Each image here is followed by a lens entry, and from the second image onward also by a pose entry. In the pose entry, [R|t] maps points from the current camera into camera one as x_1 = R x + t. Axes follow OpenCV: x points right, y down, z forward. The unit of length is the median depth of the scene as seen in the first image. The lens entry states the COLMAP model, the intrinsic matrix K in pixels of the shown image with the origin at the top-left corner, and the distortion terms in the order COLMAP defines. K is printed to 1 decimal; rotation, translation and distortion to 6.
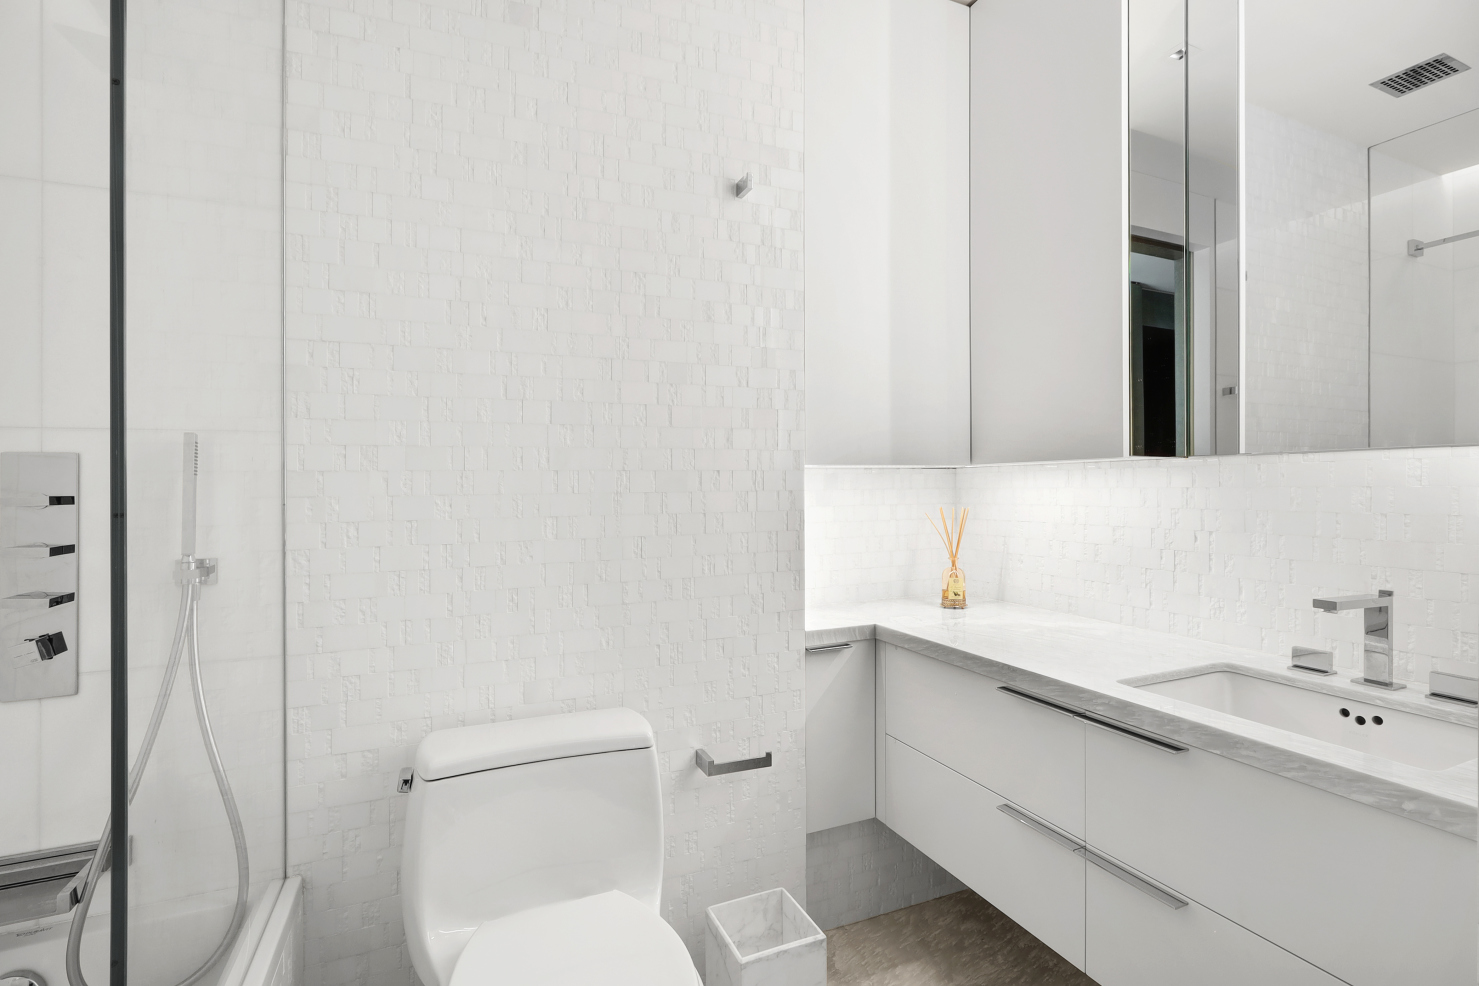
lens RADIAL K [[696.0, 0, 740.6], [0, 696.0, 487.0], [0, 0, 1]] dist [-0.012068, 0.001259]
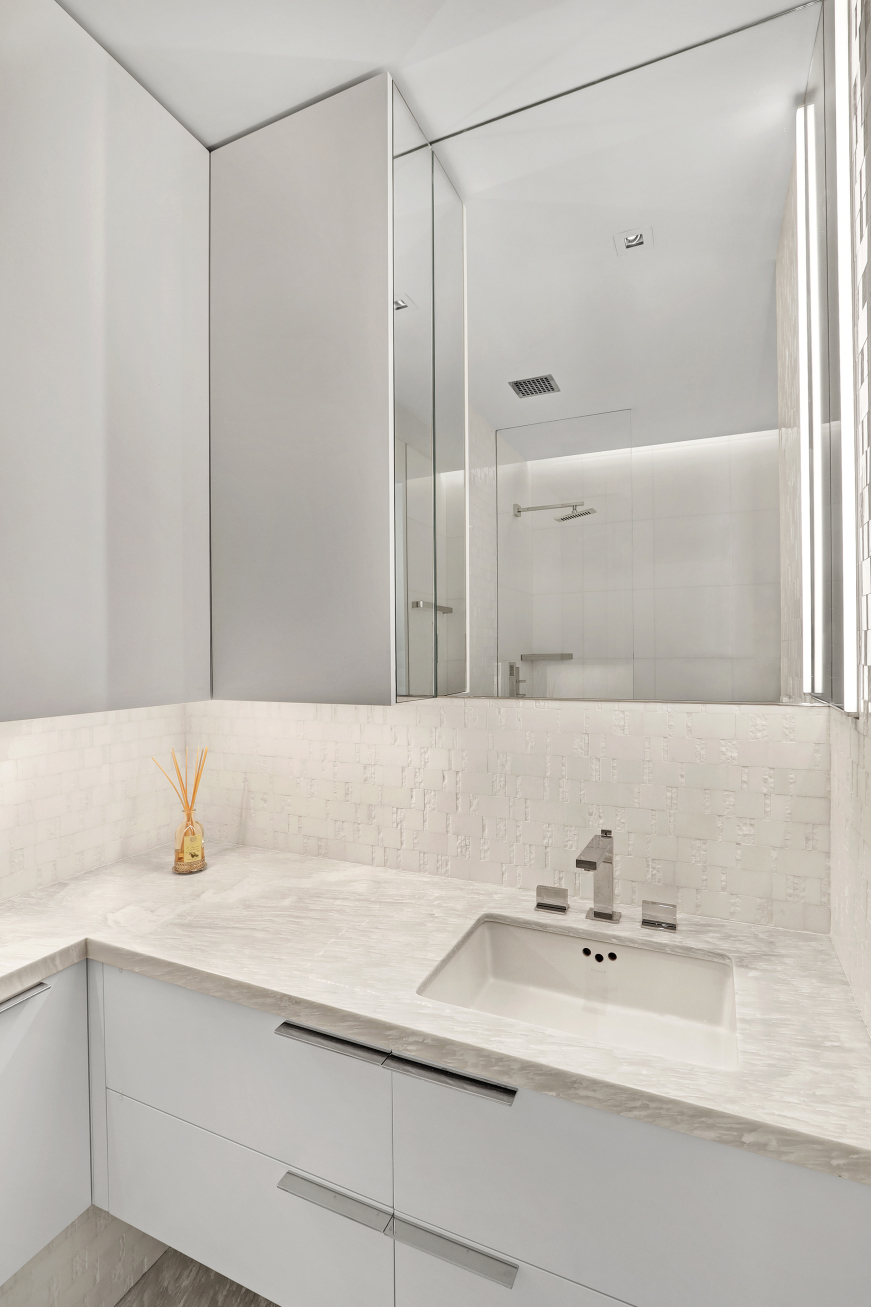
lens RADIAL K [[615.0, 0, 431.1], [0, 615.0, 654.2], [0, 0, 1]] dist [-0.012068, 0.001259]
pose [[0.745775, -0.004904, 0.666180, 0.053322], [0.006227, 0.999981, 0.000390, -0.120908], [-0.666168, 0.003857, 0.745791, 0.389265]]
